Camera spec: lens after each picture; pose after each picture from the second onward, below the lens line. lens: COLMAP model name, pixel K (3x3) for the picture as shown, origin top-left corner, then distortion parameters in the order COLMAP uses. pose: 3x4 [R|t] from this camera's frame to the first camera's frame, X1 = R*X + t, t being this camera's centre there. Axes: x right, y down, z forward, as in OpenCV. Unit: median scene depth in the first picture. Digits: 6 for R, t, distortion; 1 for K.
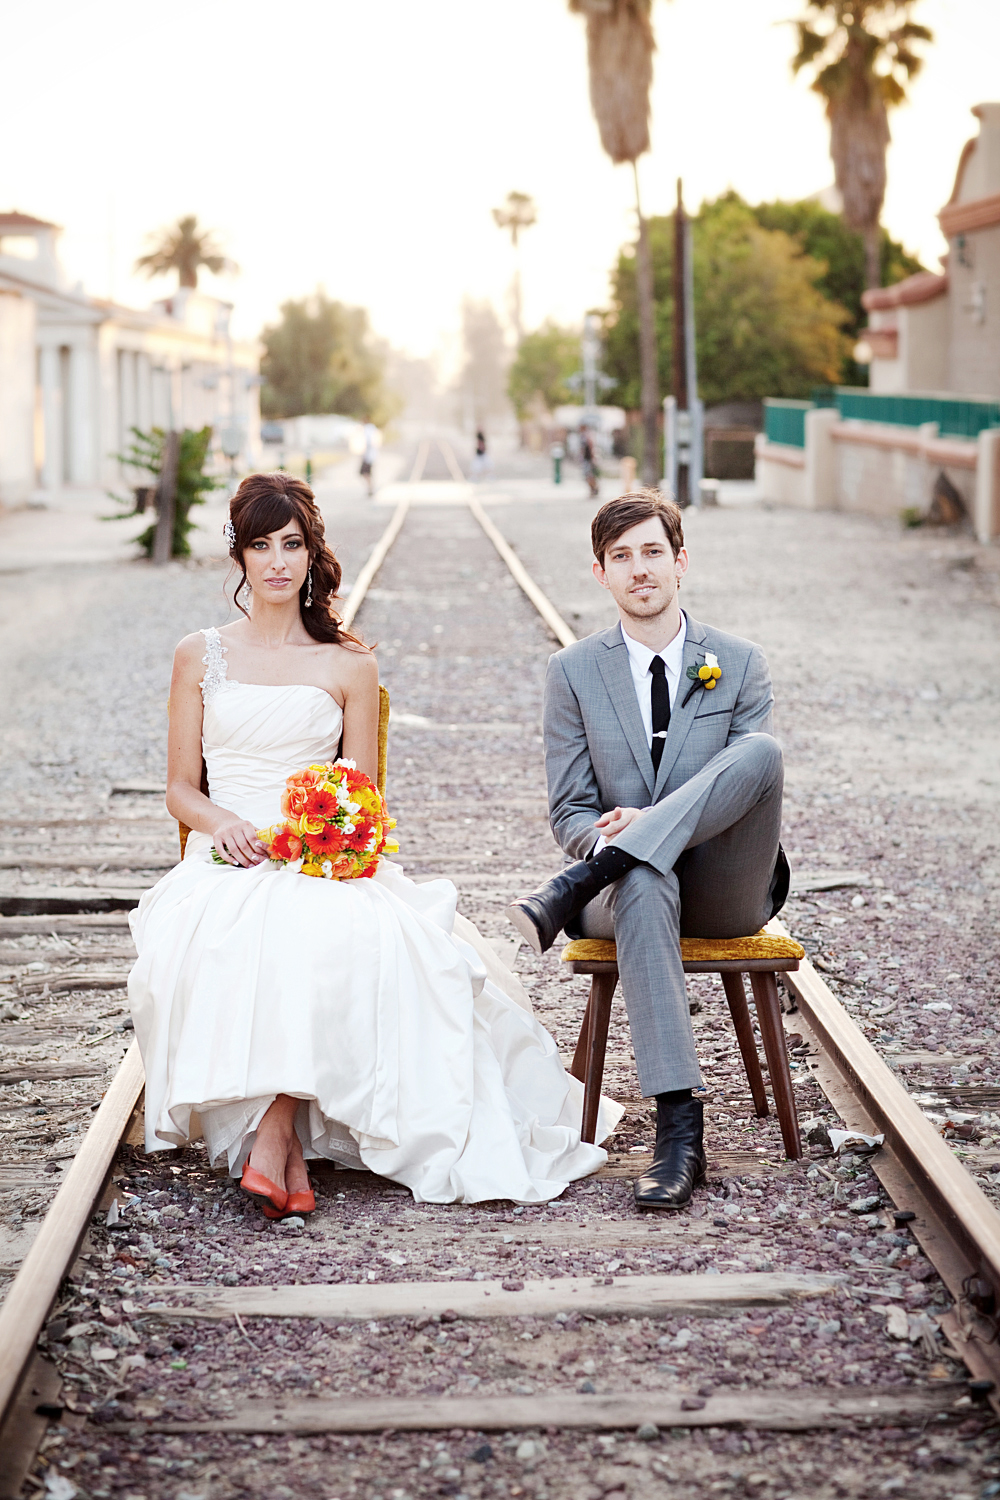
lens RADIAL K [[3065.4, 0, 500.3], [0, 3065.4, 711.6], [0, 0, 1]] dist [-0.026203, -0.112140]
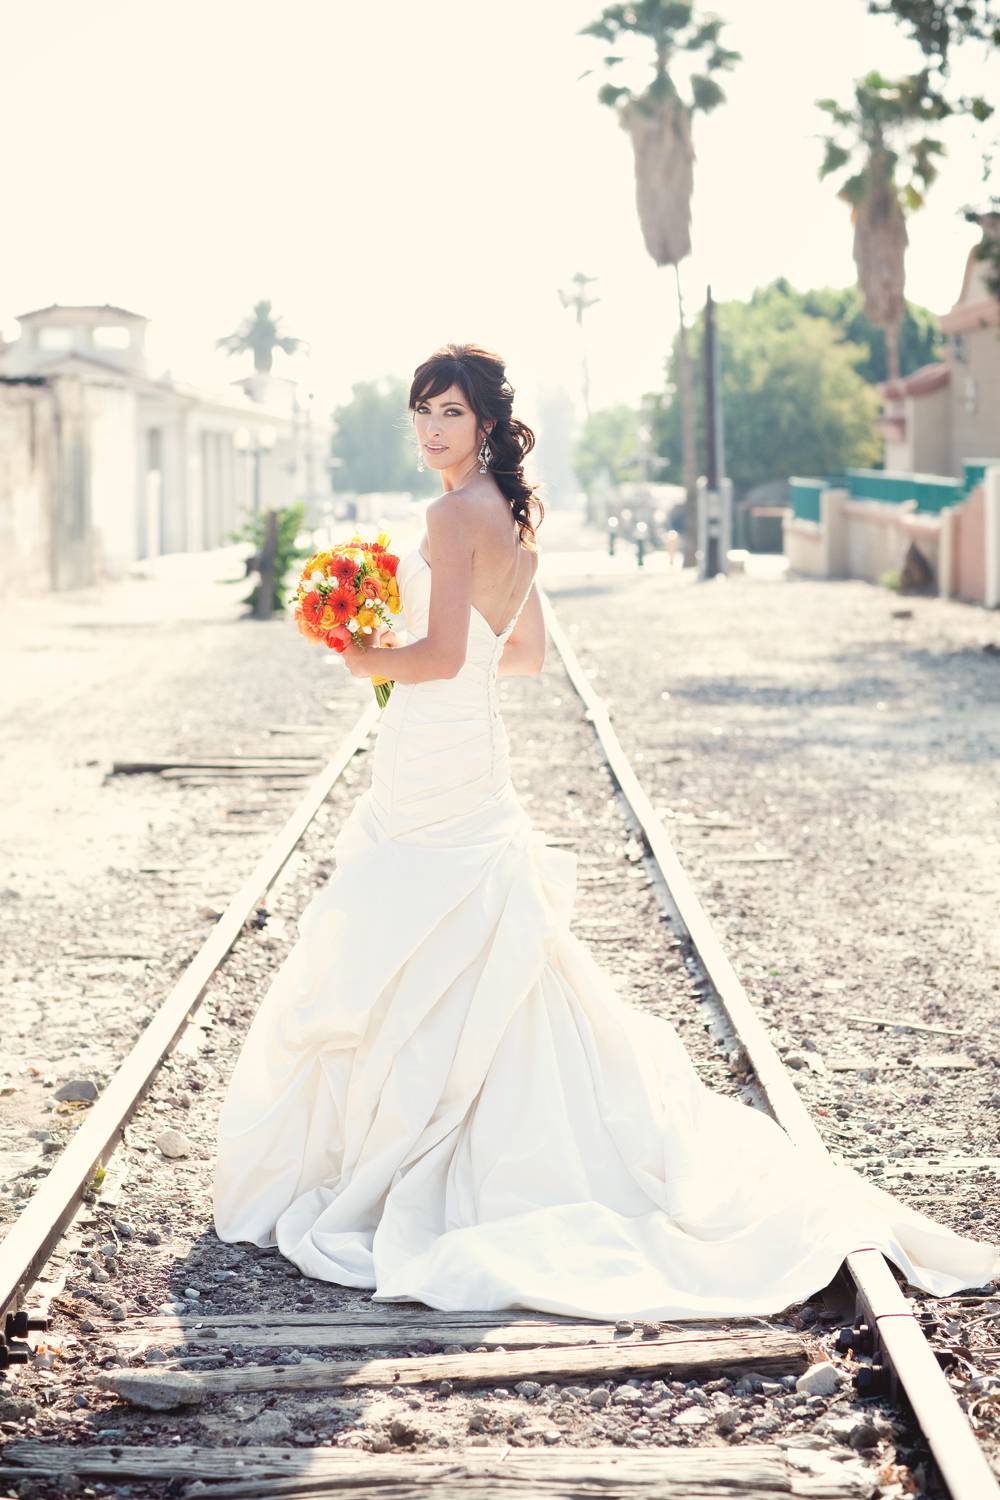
lens RADIAL K [[4422.9, 0, 500.0], [0, 4422.9, 750.0], [0, 0, 1]] dist [0.062288, 0.956754]
pose [[0.999487, -0.000483, -0.032017, 0.031290], [-0.000599, 0.999428, -0.033799, 0.049744], [0.032015, 0.033801, 0.998916, -0.592500]]
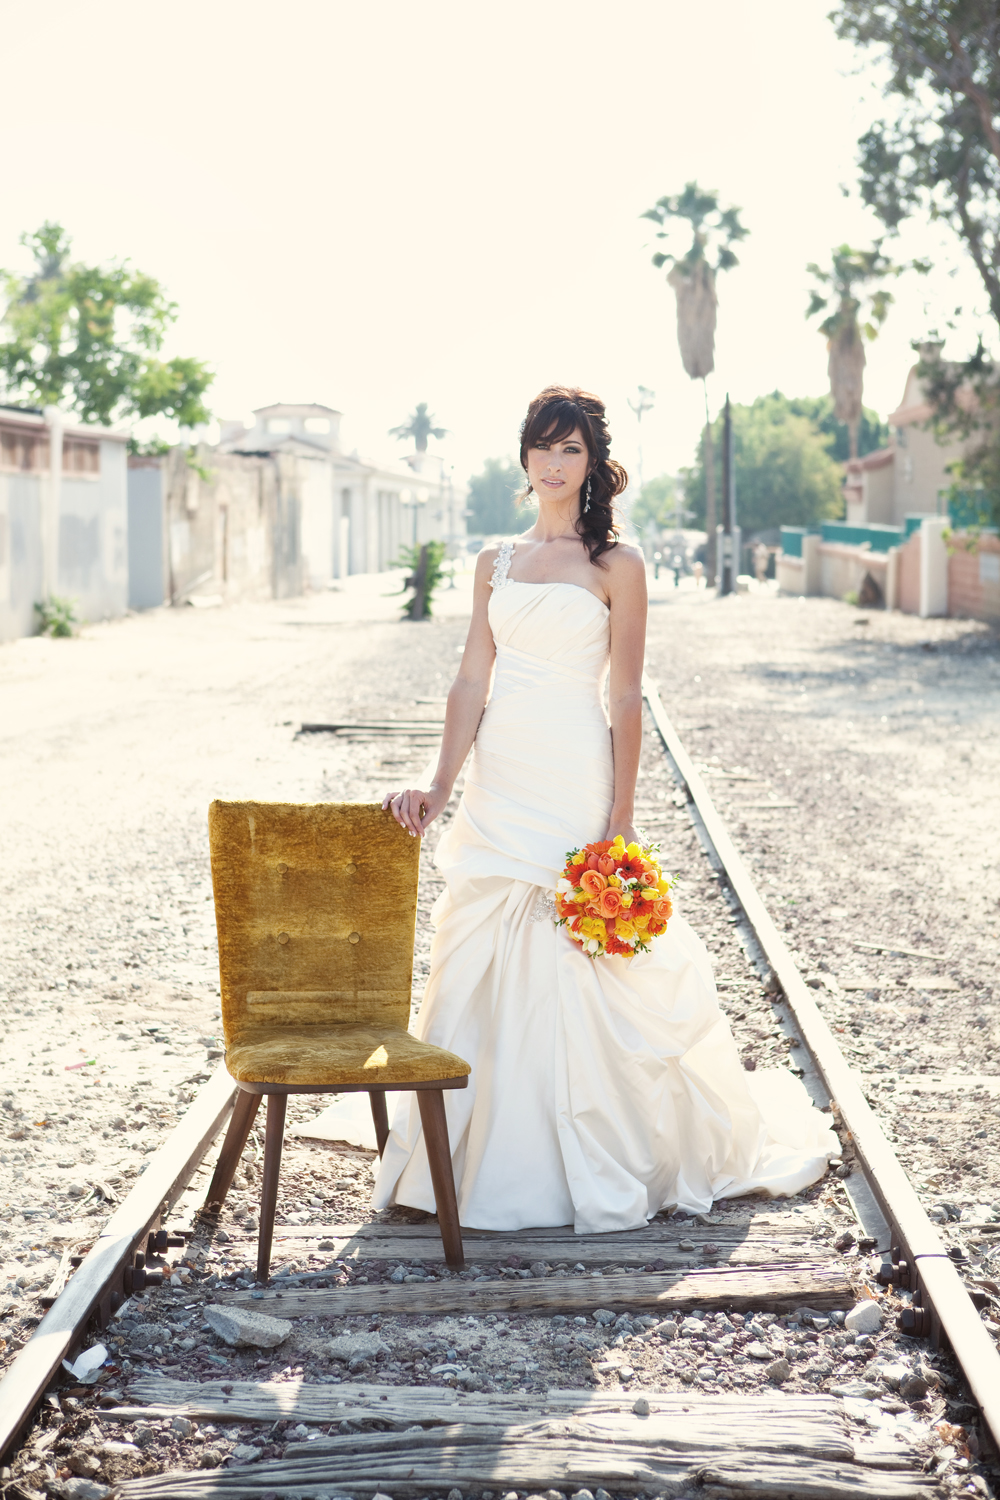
lens RADIAL K [[2802.3, 0, 500.0], [0, 2802.3, 750.0], [0, 0, 1]] dist [0.207365, 0.232579]
pose [[0.998162, 0.012990, -0.059197, 0.026678], [-0.013978, 0.999769, -0.016317, 0.041090], [0.058971, 0.017115, 0.998113, -0.478690]]
